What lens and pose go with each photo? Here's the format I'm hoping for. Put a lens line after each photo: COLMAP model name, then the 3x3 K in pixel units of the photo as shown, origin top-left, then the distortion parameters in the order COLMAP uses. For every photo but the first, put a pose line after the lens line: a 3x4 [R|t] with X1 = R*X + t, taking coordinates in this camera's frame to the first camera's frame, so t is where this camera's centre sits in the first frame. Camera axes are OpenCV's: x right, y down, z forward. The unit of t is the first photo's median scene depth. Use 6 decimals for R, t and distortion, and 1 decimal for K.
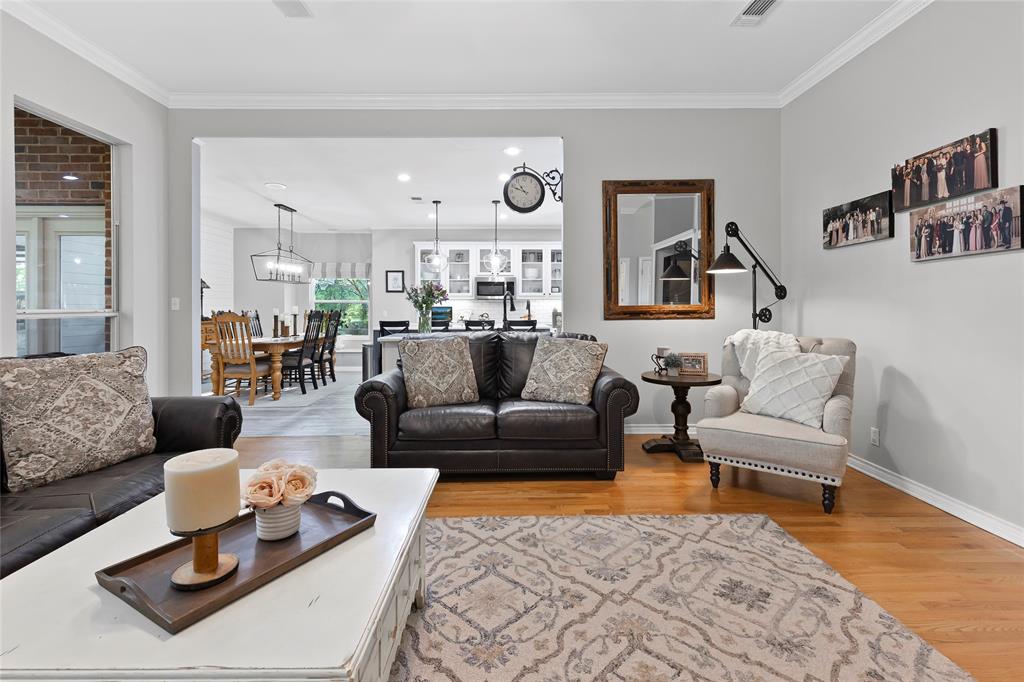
lens RADIAL K [[470.6, 0, 511.2], [0, 470.6, 307.3], [0, 0, 1]] dist [0.002741, 0.000078]
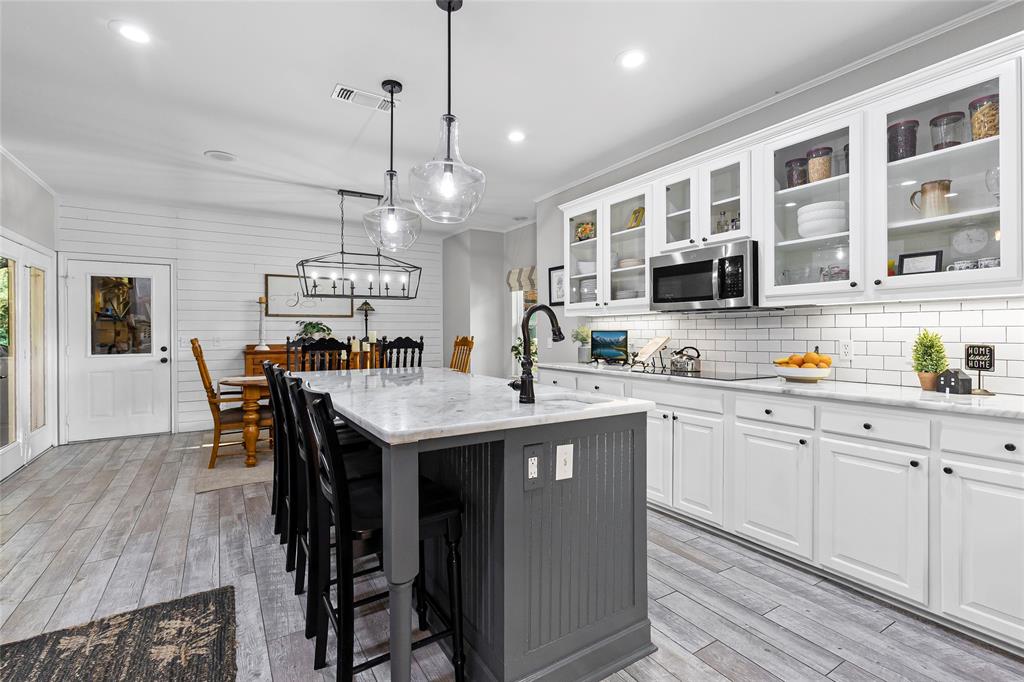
lens RADIAL K [[456.3, 0, 508.7], [0, 456.3, 331.4], [0, 0, 1]] dist [0.001863, -0.000036]
pose [[0.521161, -0.001620, -0.853457, 0.516826], [0.003397, 0.999994, 0.000175, -0.002358], [0.853452, -0.002990, 0.521163, 1.829301]]
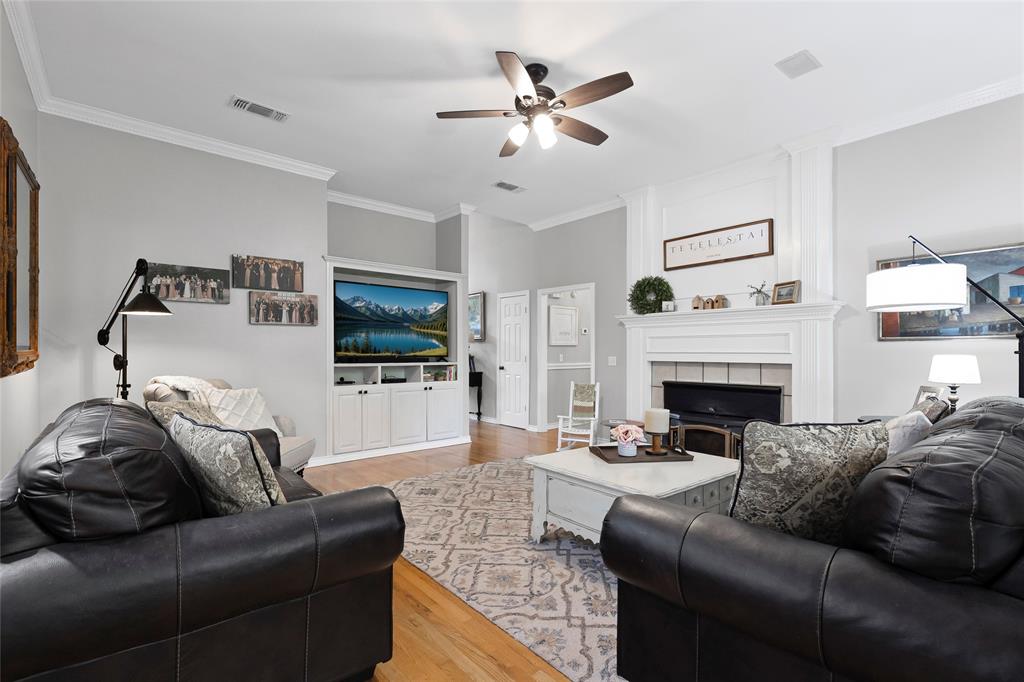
lens RADIAL K [[464.7, 0, 512.0], [0, 464.7, 341.0], [0, 0, 1]] dist [0.001835, 0.000124]
pose [[-0.636163, 0.016336, 0.771382, -0.773107], [-0.000518, 0.999767, -0.021601, -0.006577], [-0.771555, -0.014141, -0.636006, 1.177213]]
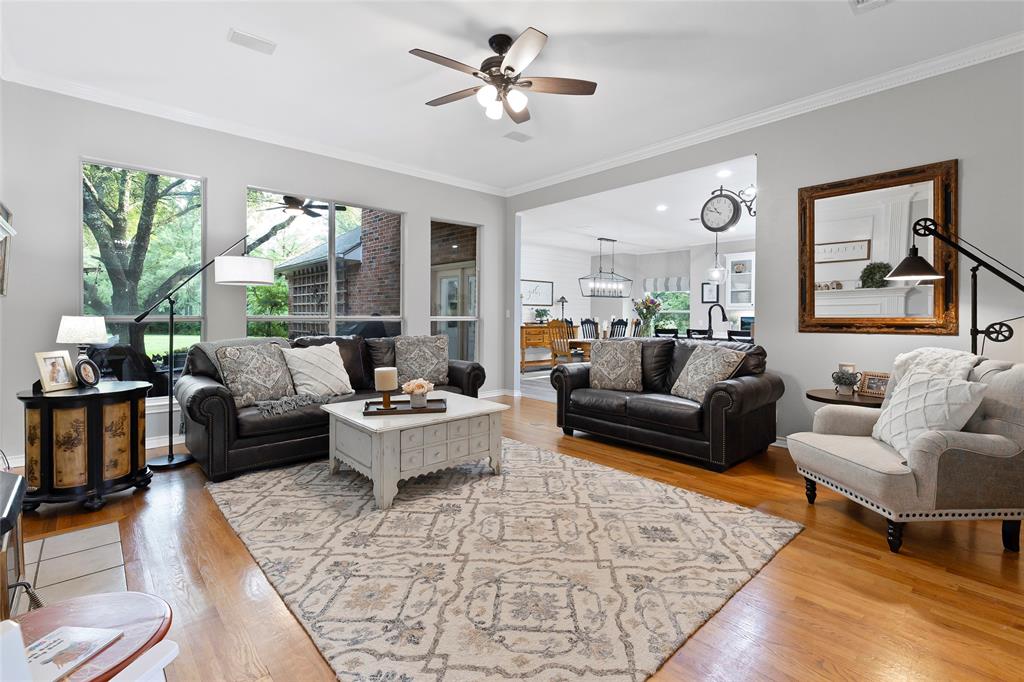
lens RADIAL K [[468.0, 0, 509.1], [0, 468.0, 319.1], [0, 0, 1]] dist [0.004596, 0.000438]
pose [[0.656550, 0.012278, -0.754183, 0.704475], [-0.007350, 0.999924, 0.009881, -0.006888], [0.754247, -0.000944, 0.656590, -0.111659]]
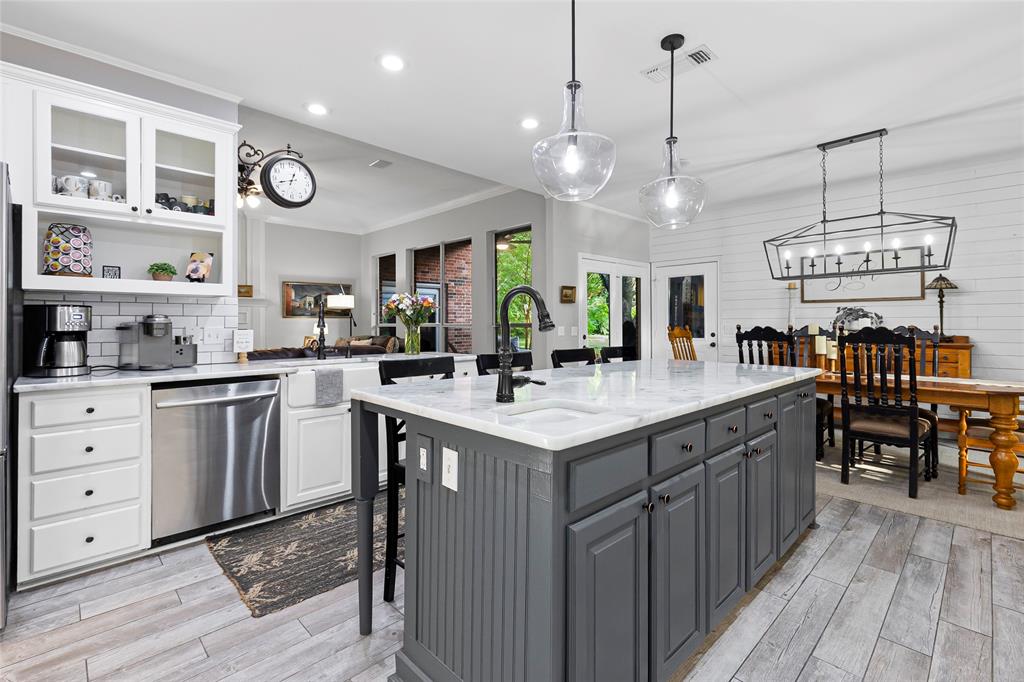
lens RADIAL K [[463.1, 0, 510.8], [0, 463.1, 317.9], [0, 0, 1]] dist [-0.002146, -0.000109]
pose [[-0.726137, -0.003949, -0.687539, 0.390893], [0.002178, 0.999965, -0.008044, 0.000559], [0.687547, -0.007339, -0.726103, 2.465907]]
